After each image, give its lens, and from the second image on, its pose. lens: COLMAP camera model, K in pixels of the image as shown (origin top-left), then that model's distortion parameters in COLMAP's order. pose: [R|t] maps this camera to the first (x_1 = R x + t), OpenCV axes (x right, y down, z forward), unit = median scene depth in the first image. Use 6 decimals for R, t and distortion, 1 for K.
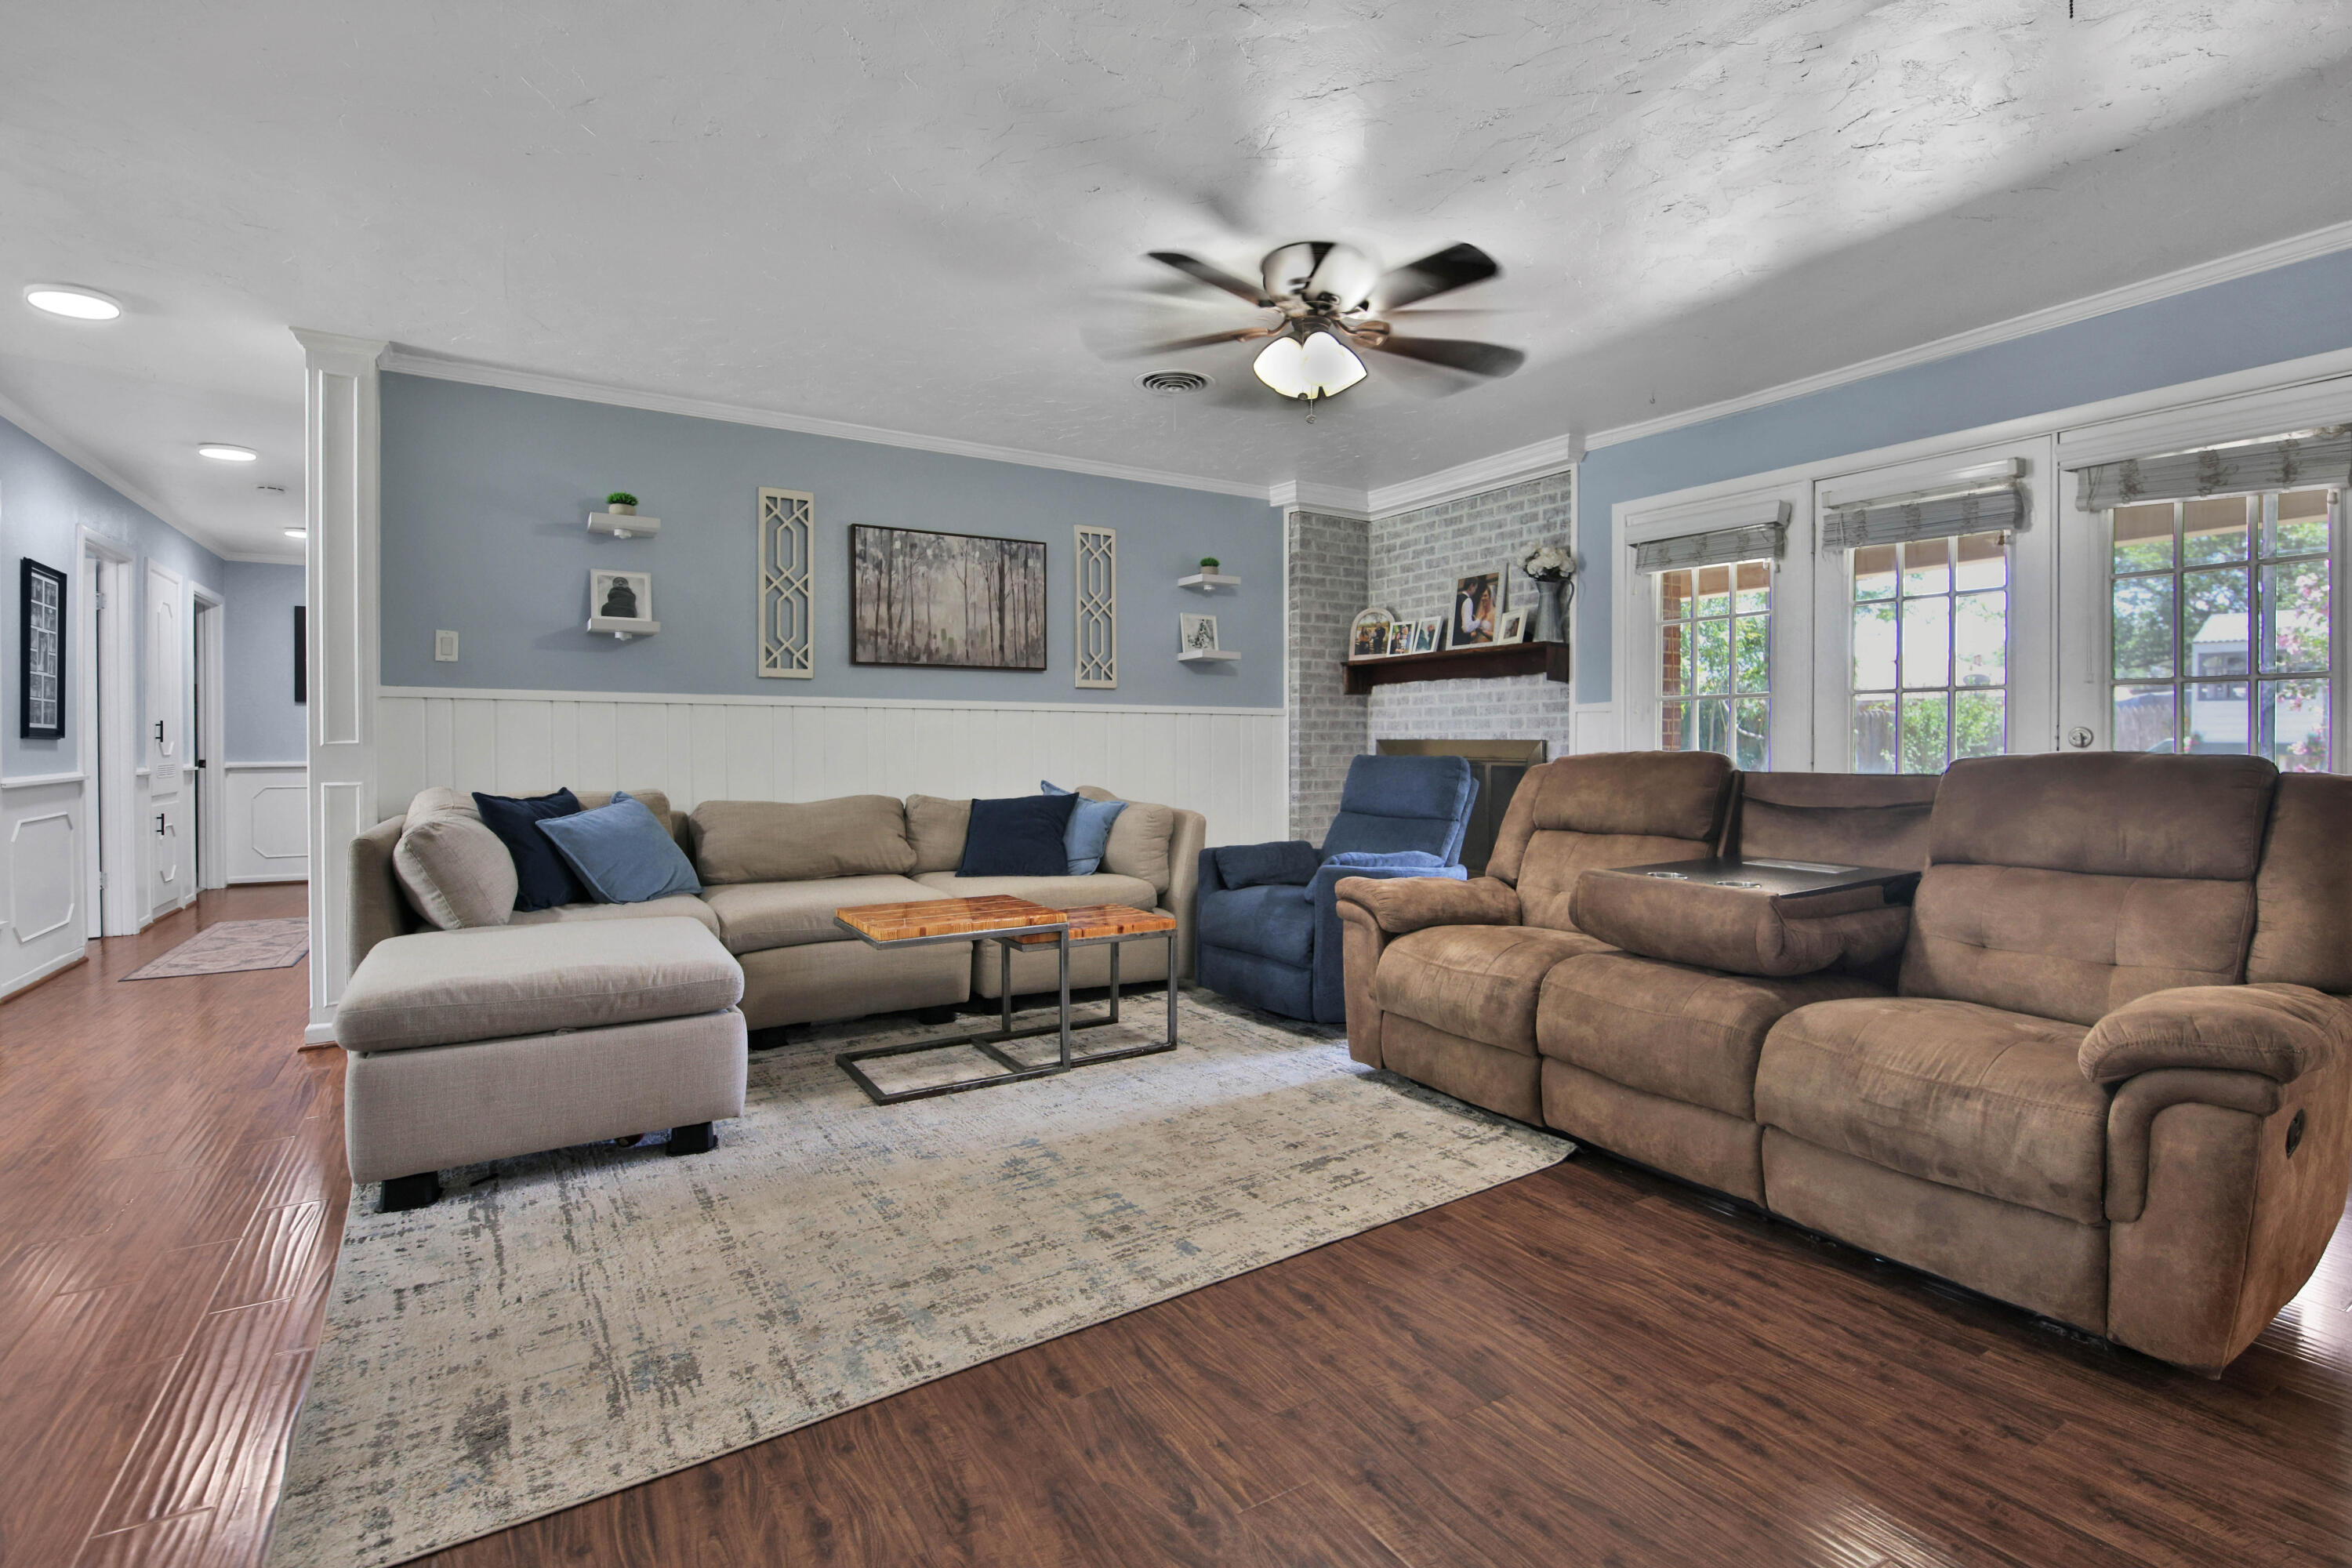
lens RADIAL K [[1088.6, 0, 1202.2], [0, 1088.6, 749.2], [0, 0, 1]] dist [0.000888, -0.012655]
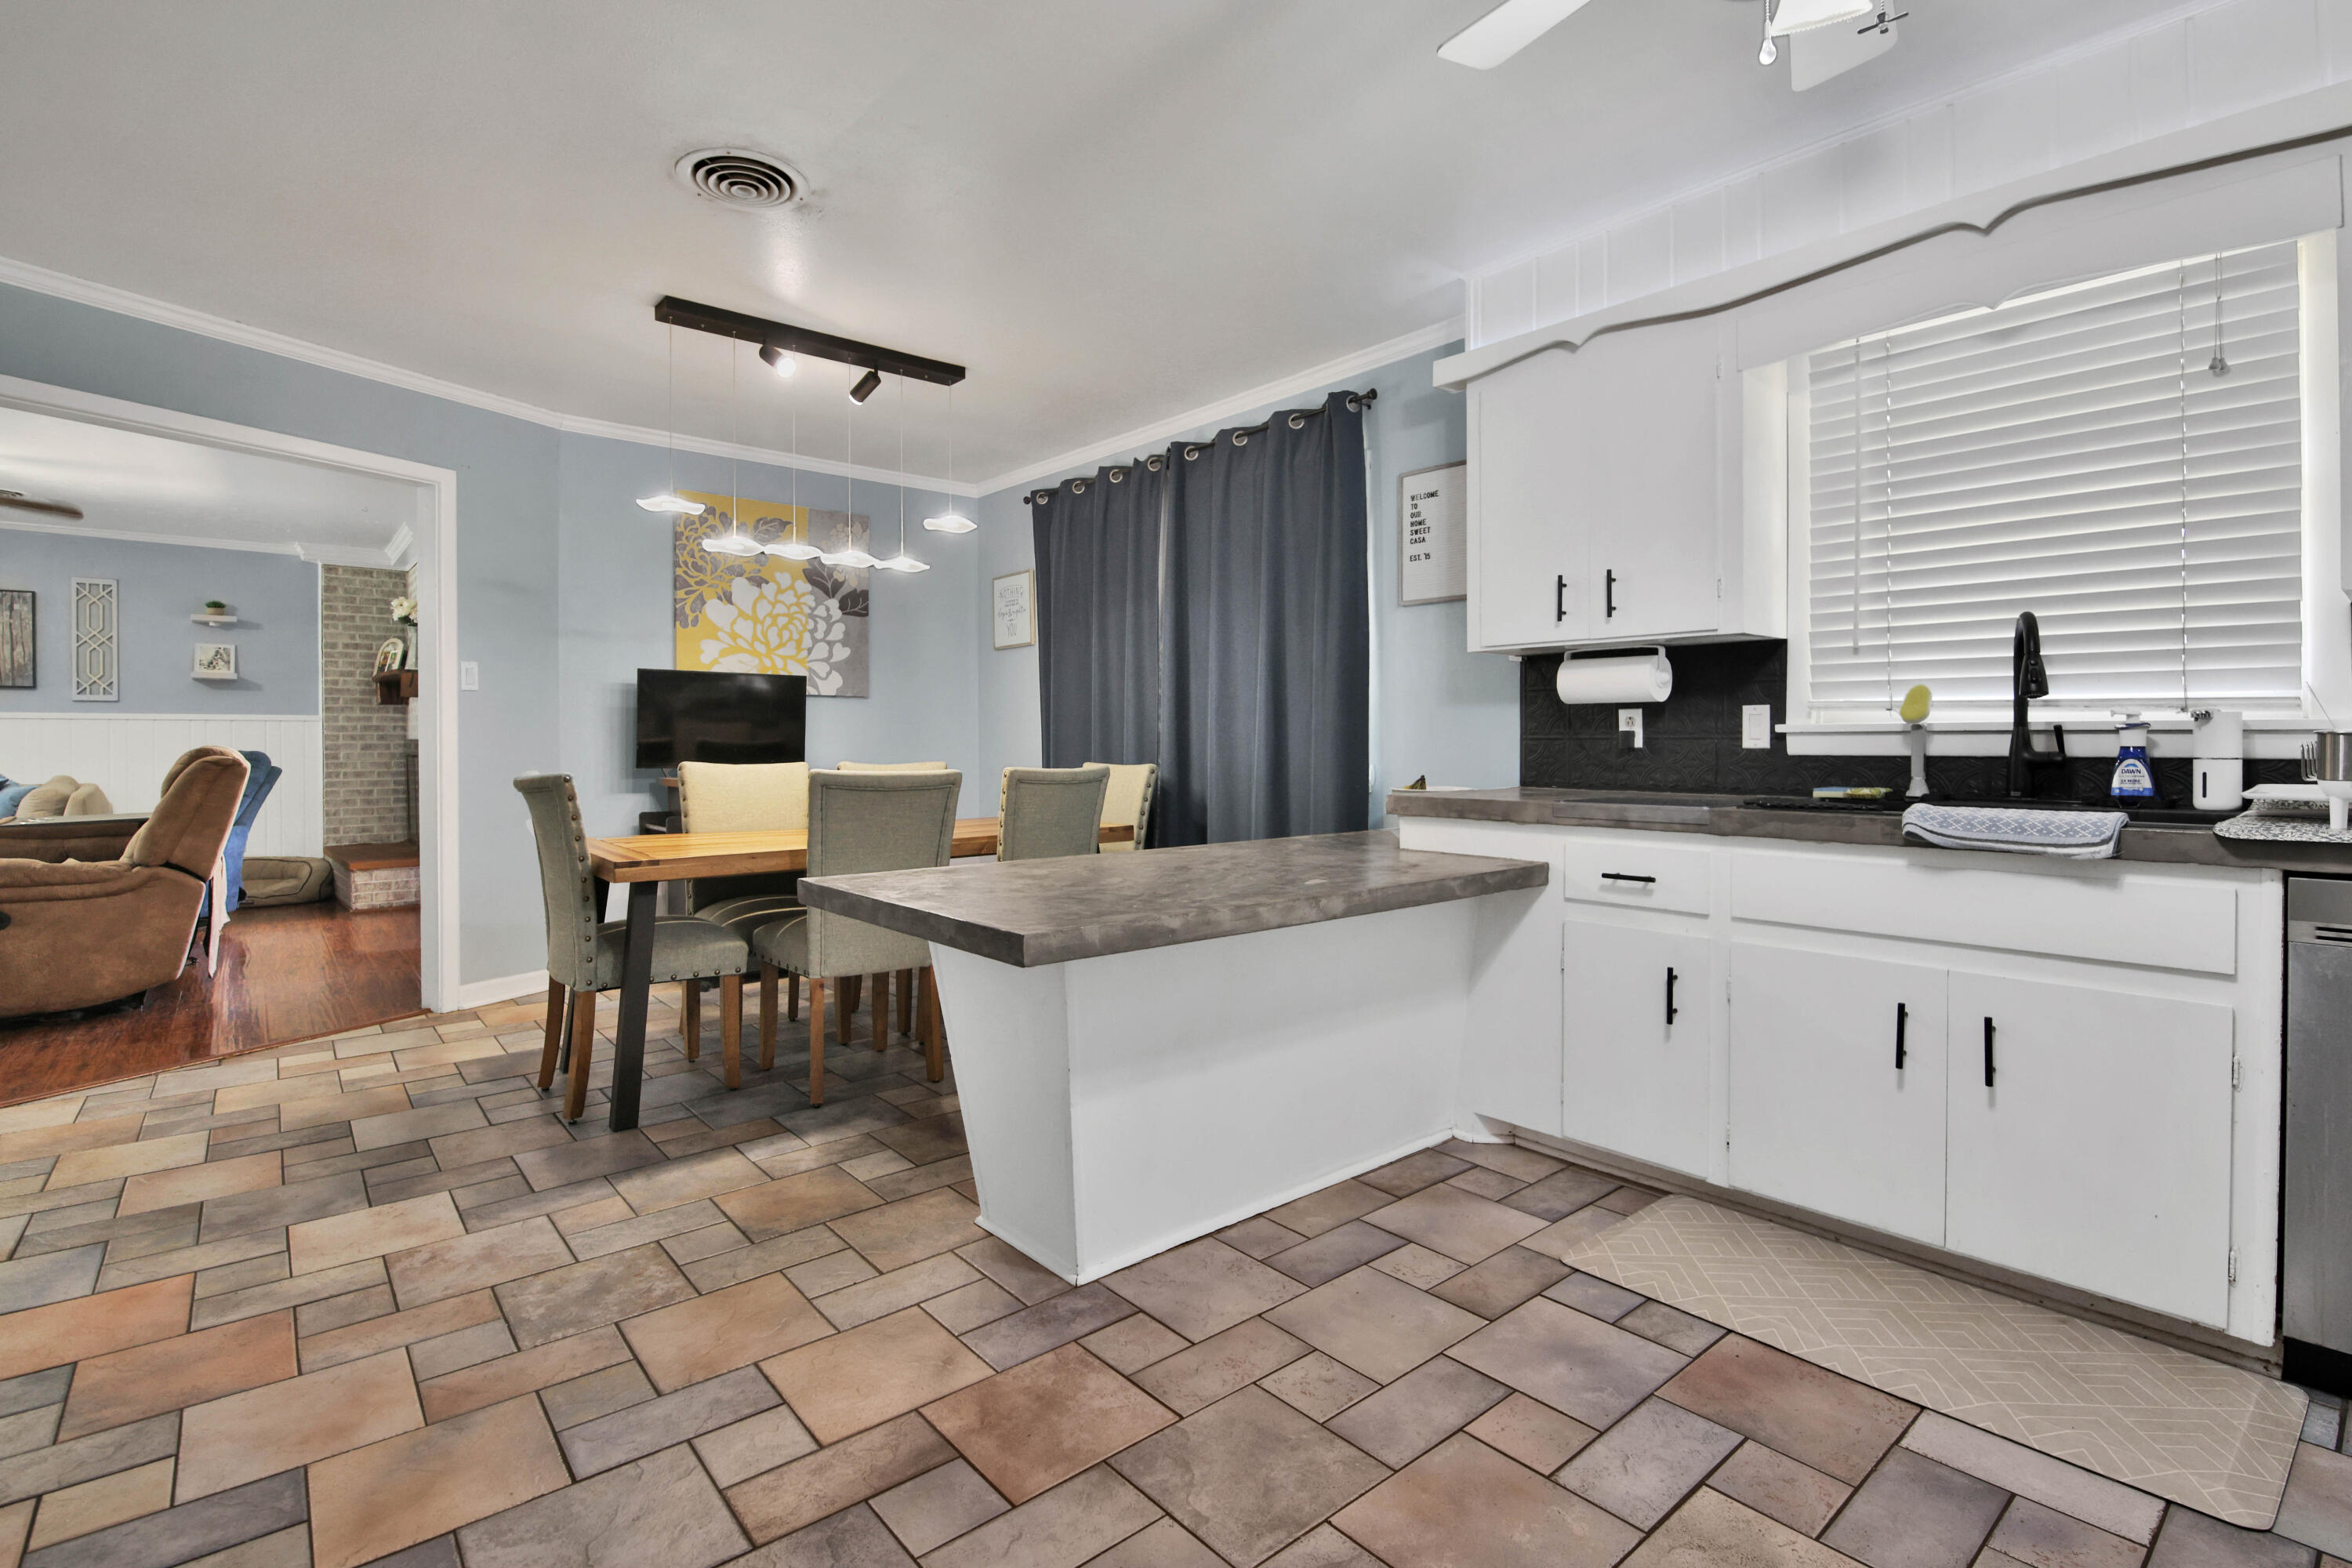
lens RADIAL K [[1076.2, 0, 1154.3], [0, 1076.2, 786.7], [0, 0, 1]] dist [0.000699, -0.011270]
pose [[0.992221, -0.006446, 0.124326, 1.042124], [0.002867, 0.999577, 0.028940, 0.015658], [-0.124460, -0.028358, 0.991819, -0.461457]]
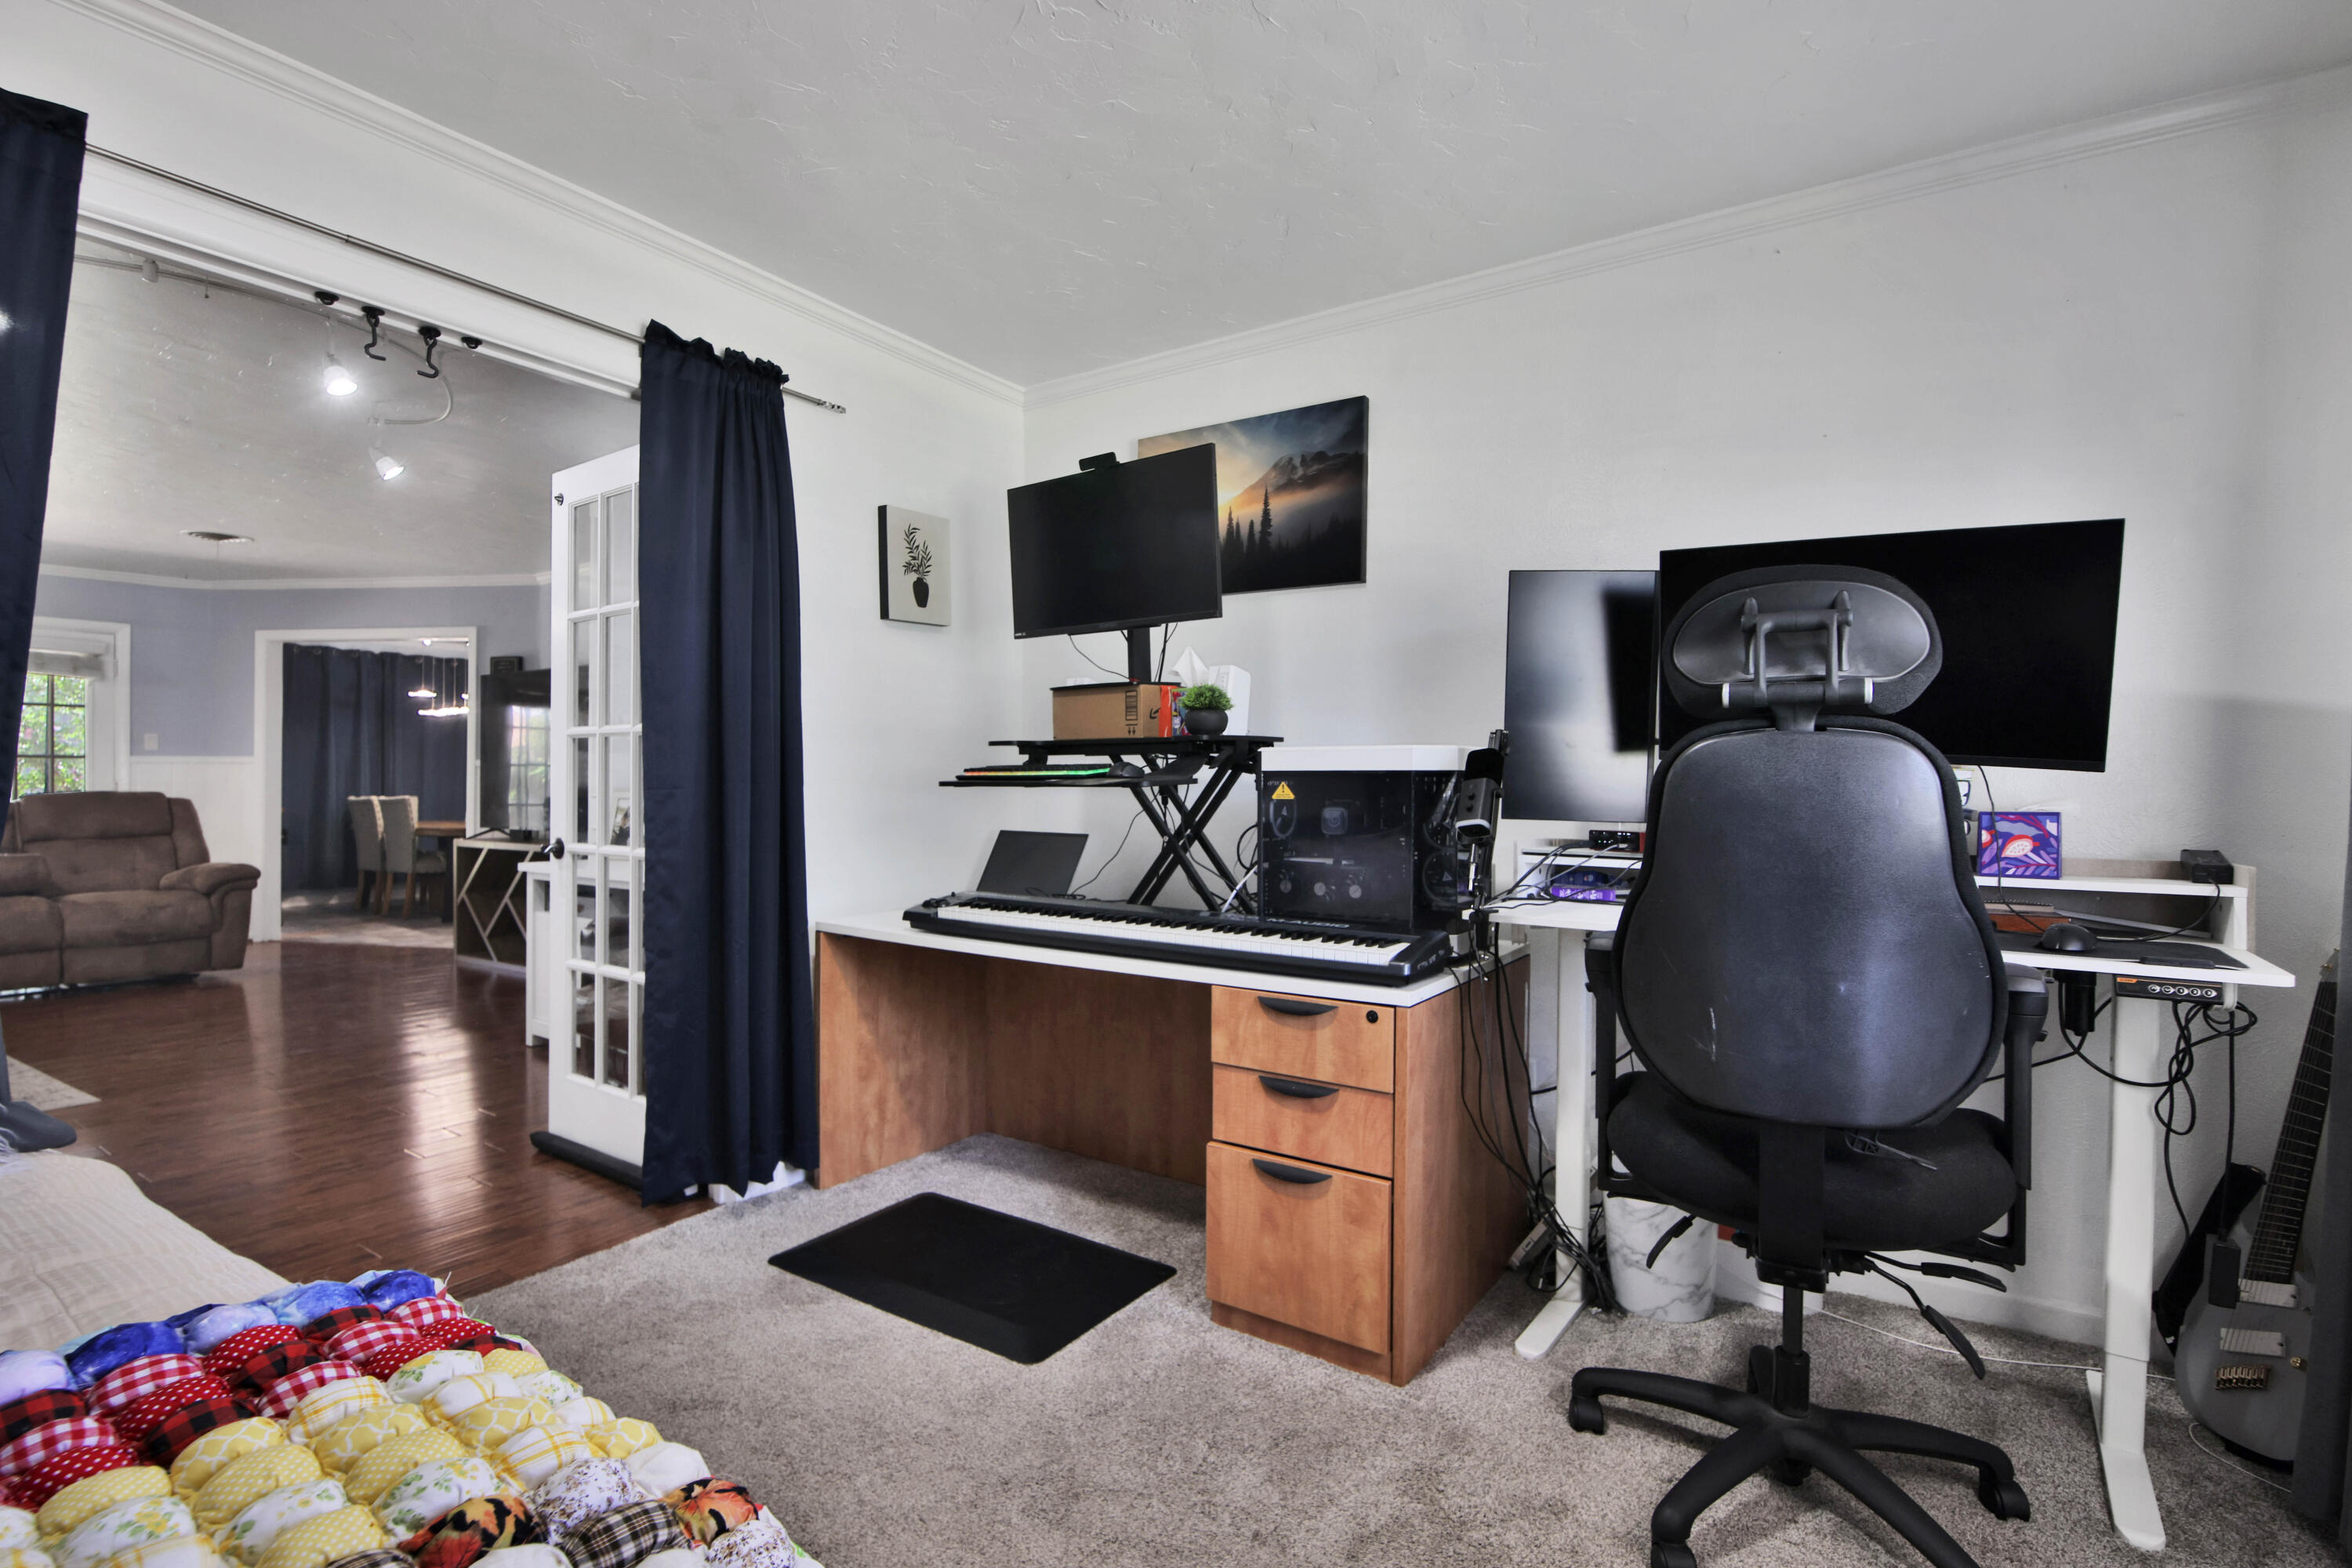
lens RADIAL K [[1109.4, 0, 1180.0], [0, 1109.4, 787.1], [0, 0, 1]] dist [0.014502, -0.012392]
pose [[-0.406021, -0.008018, 0.913828, -1.192759], [-0.000179, 0.999962, 0.008694, -0.012942], [-0.913864, 0.003366, -0.406008, -0.107901]]
